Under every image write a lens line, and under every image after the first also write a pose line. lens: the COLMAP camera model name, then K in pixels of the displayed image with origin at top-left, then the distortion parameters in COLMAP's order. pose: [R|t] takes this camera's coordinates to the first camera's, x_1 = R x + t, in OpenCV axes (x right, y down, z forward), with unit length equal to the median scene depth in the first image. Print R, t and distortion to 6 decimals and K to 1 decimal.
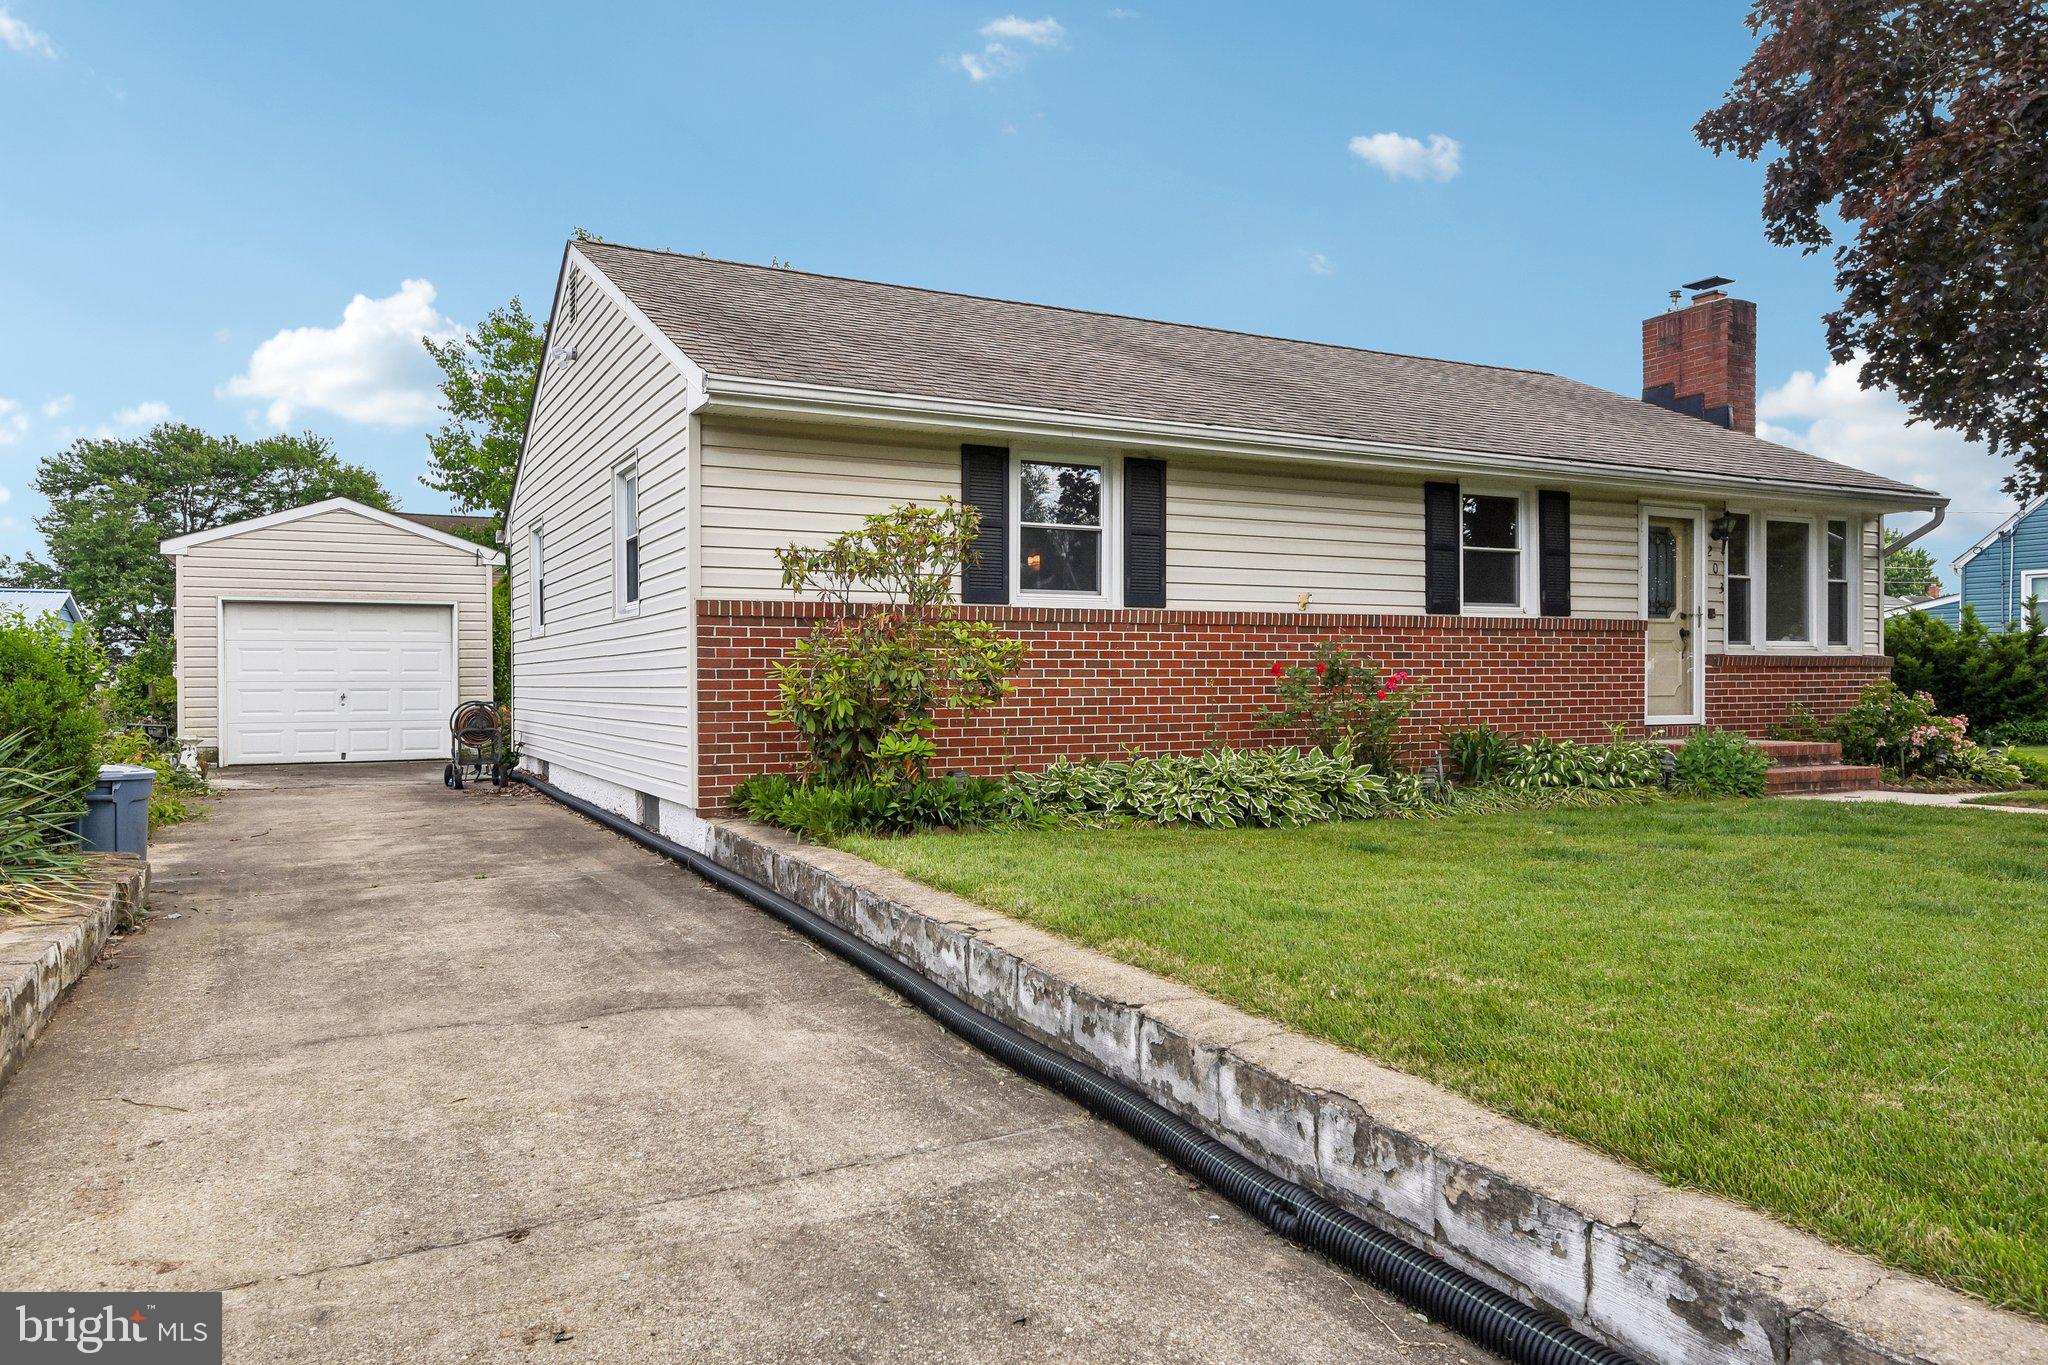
lens RADIAL K [[1416.9, 0, 1025.2], [0, 1416.9, 681.7], [0, 0, 1]] dist [-0.006551, -0.003197]
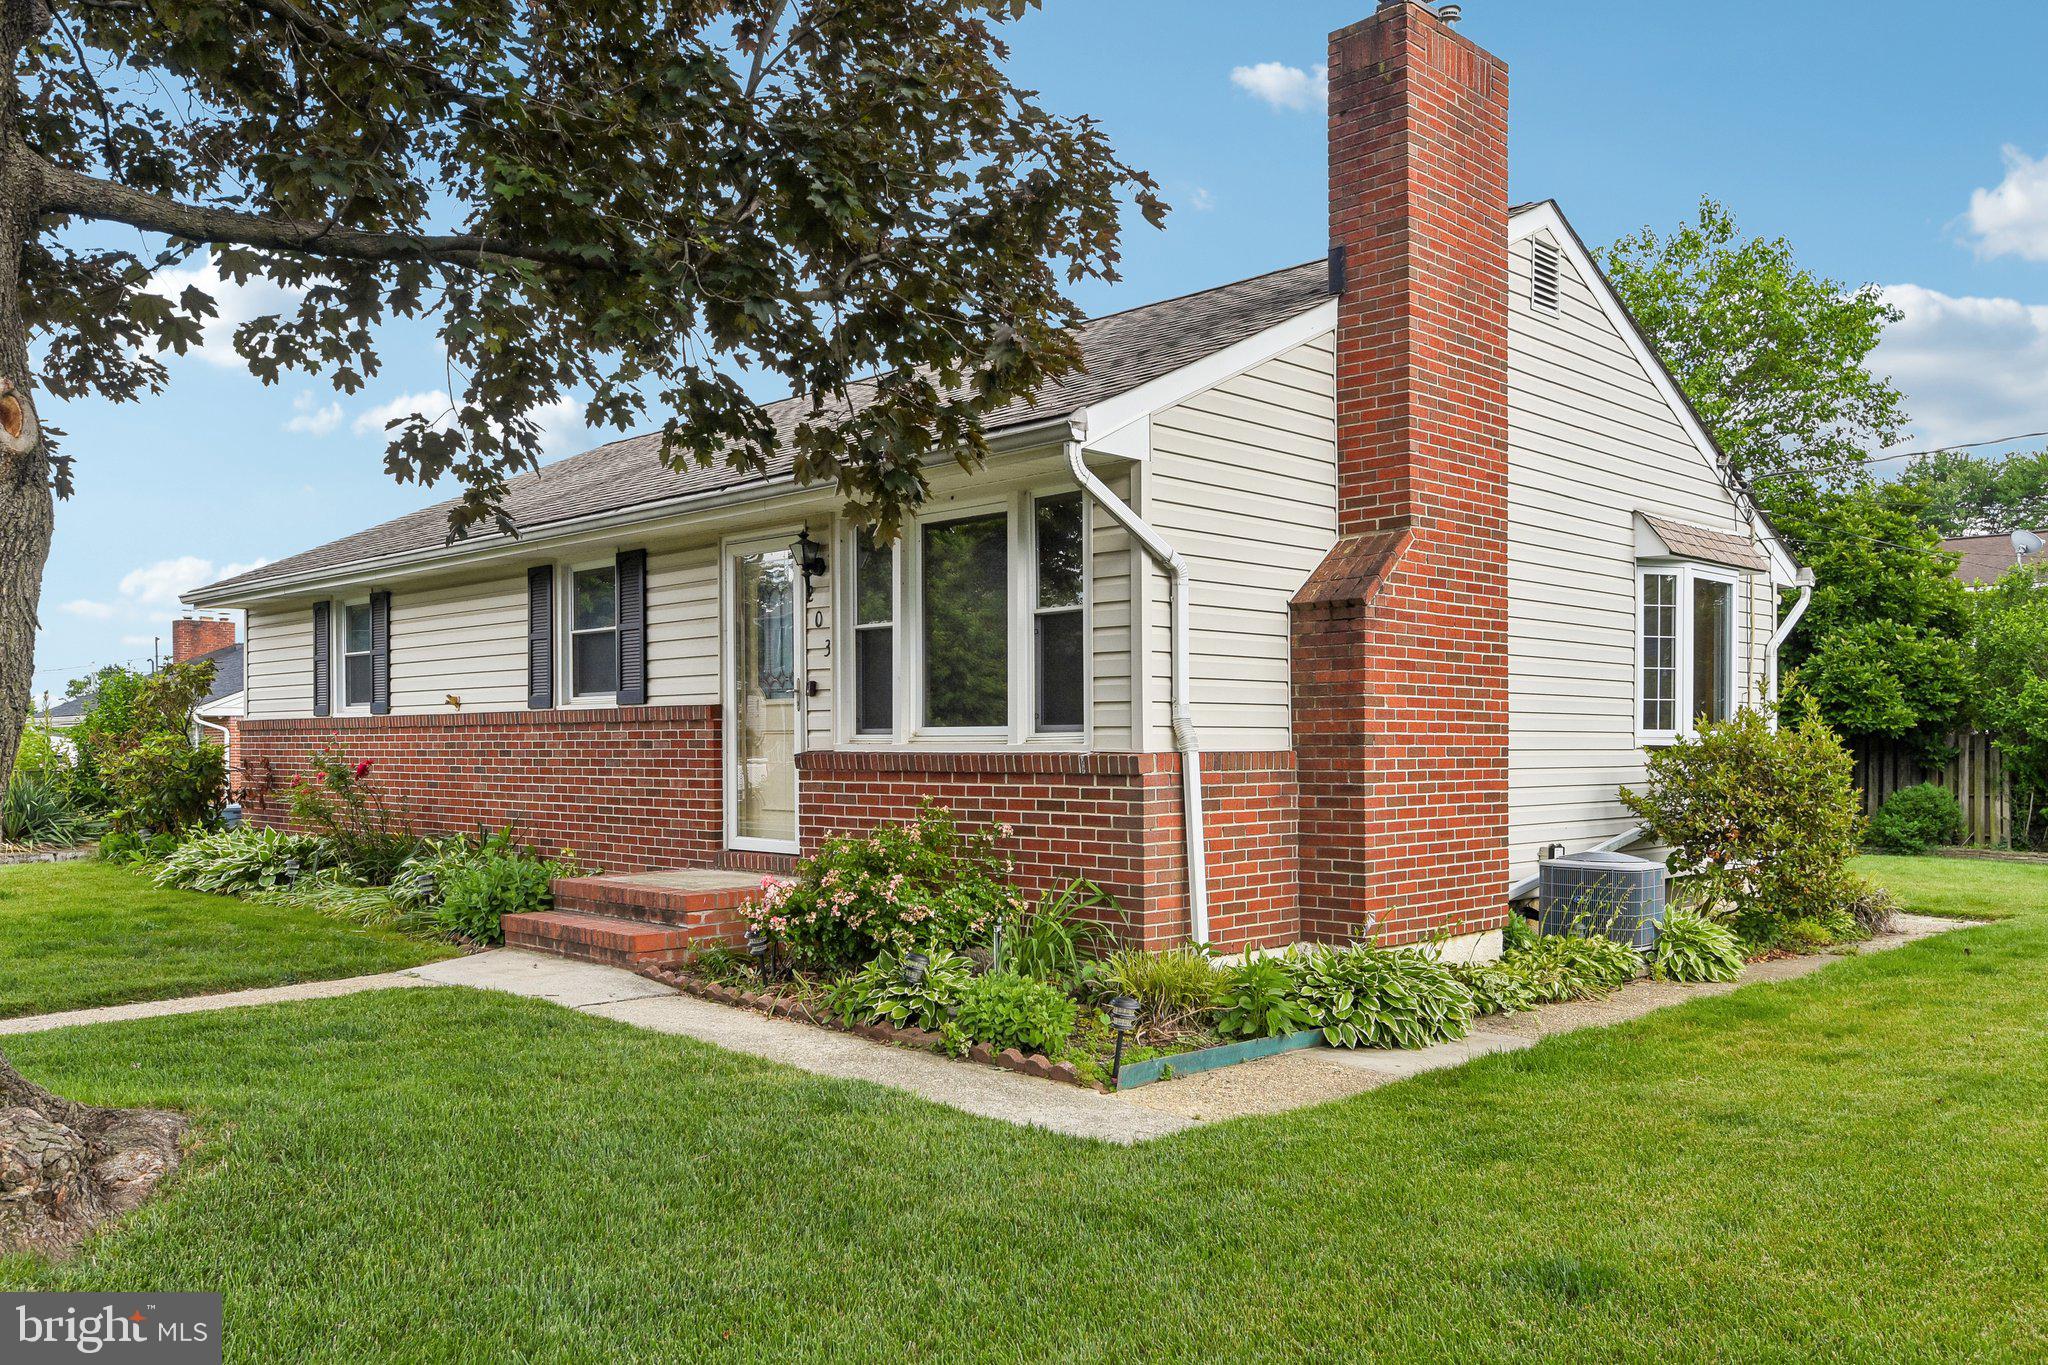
lens RADIAL K [[1581.8, 0, 992.9], [0, 1581.8, 749.4], [0, 0, 1]] dist [0.031998, 0.004377]
pose [[0.296156, 0.000492, -0.955139, 1.258416], [-0.012233, 0.999920, -0.003278, -0.019421], [0.955061, 0.012655, 0.296139, 0.896446]]
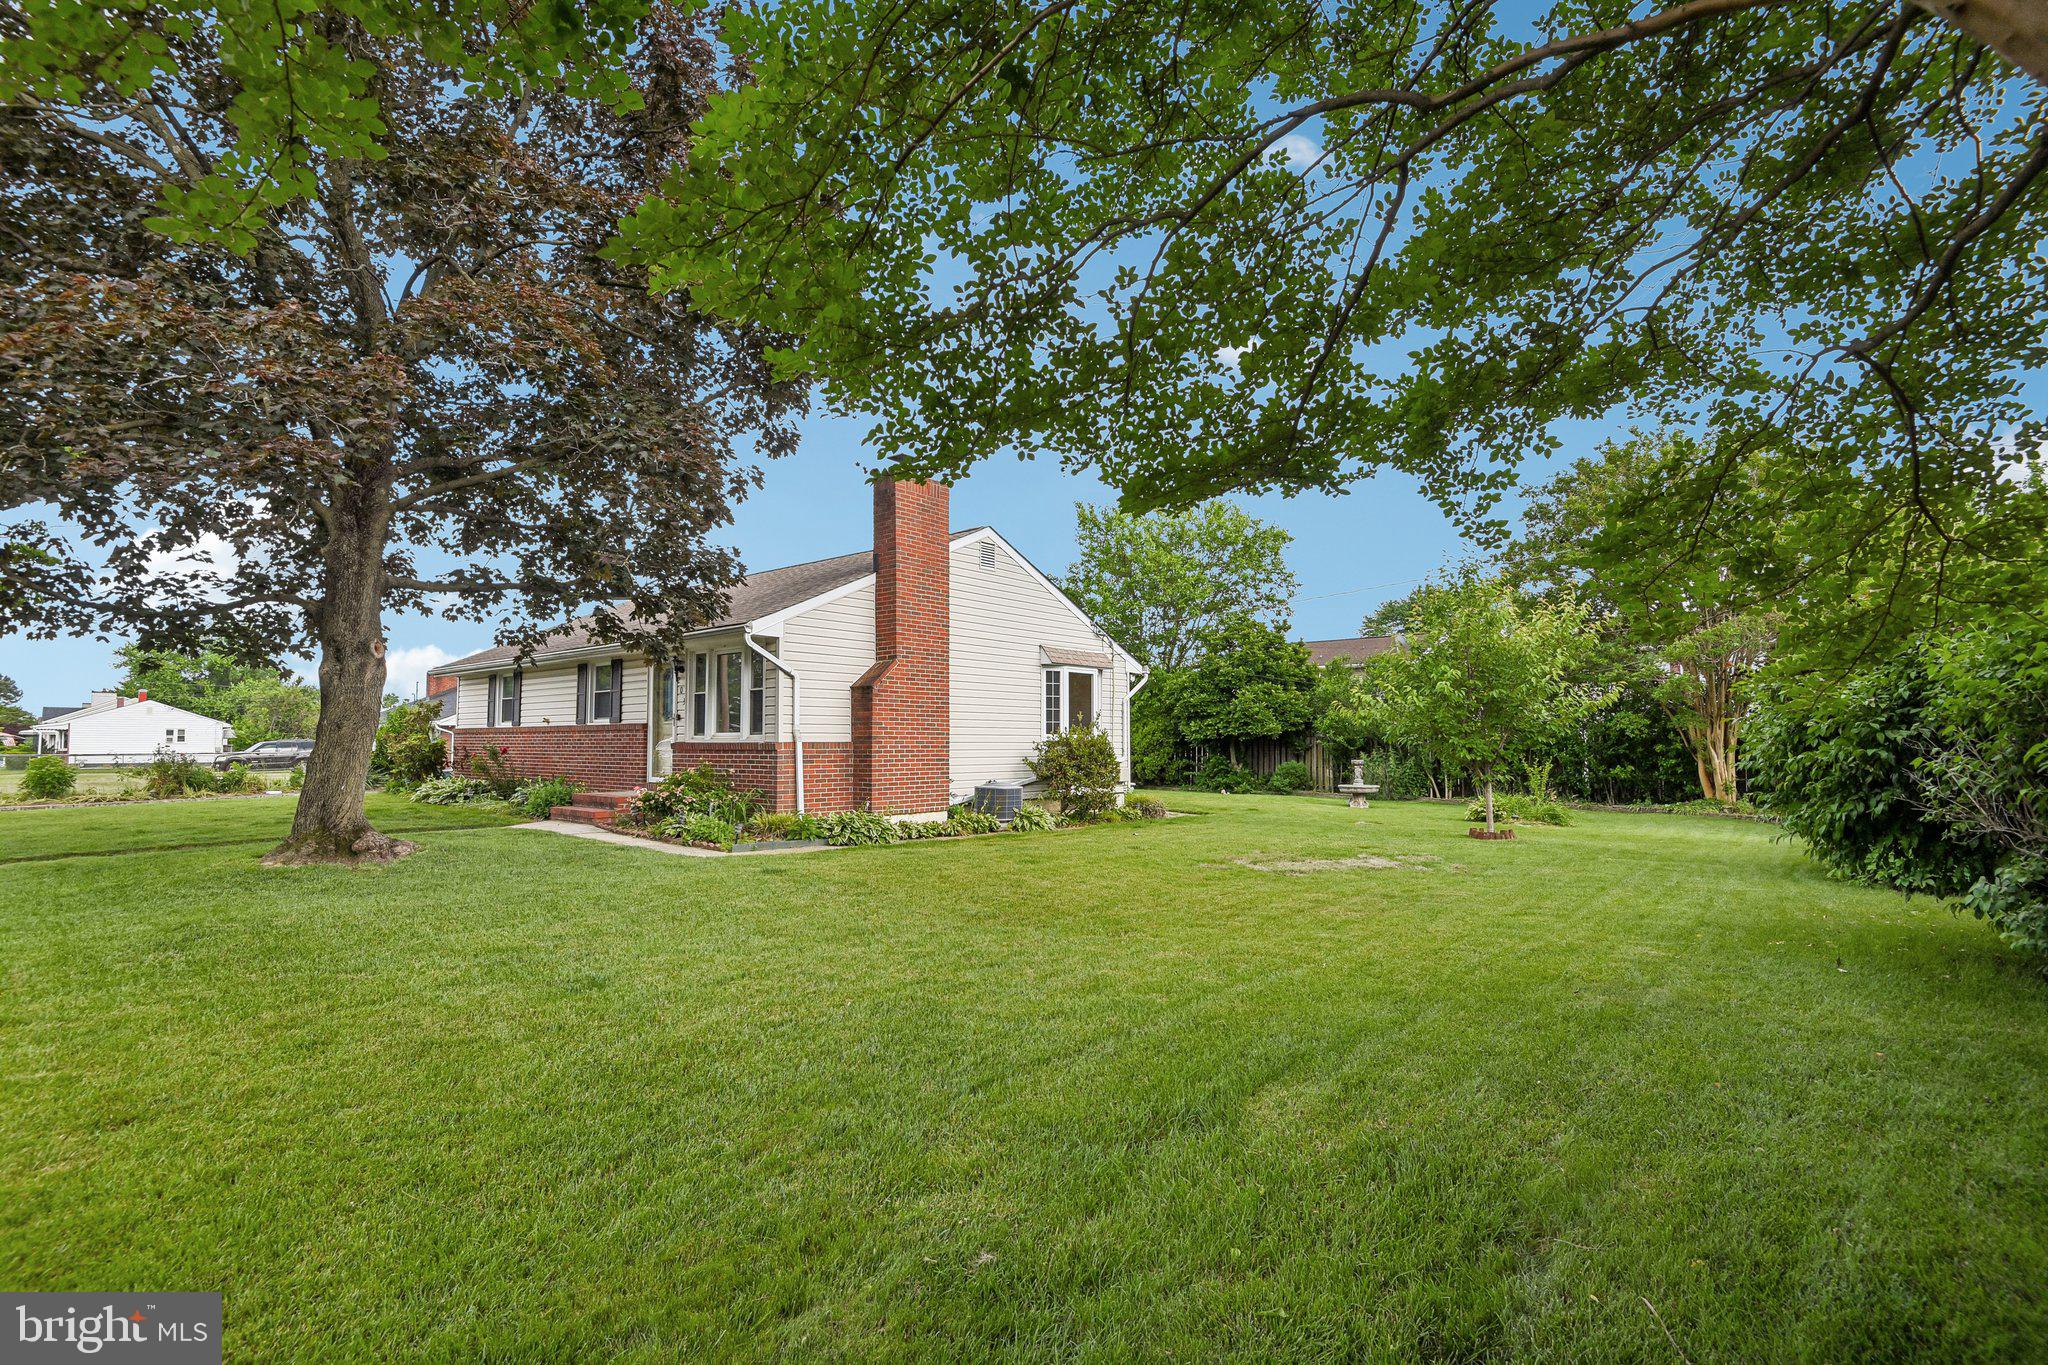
lens RADIAL K [[982.9, 0, 1030.1], [0, 982.9, 683.0], [0, 0, 1]] dist [-0.014273, -0.017345]
pose [[0.370447, -0.058549, -0.927006, 1.774191], [-0.012787, 0.997595, -0.068117, -0.015897], [0.928765, 0.037087, 0.368808, 0.994330]]
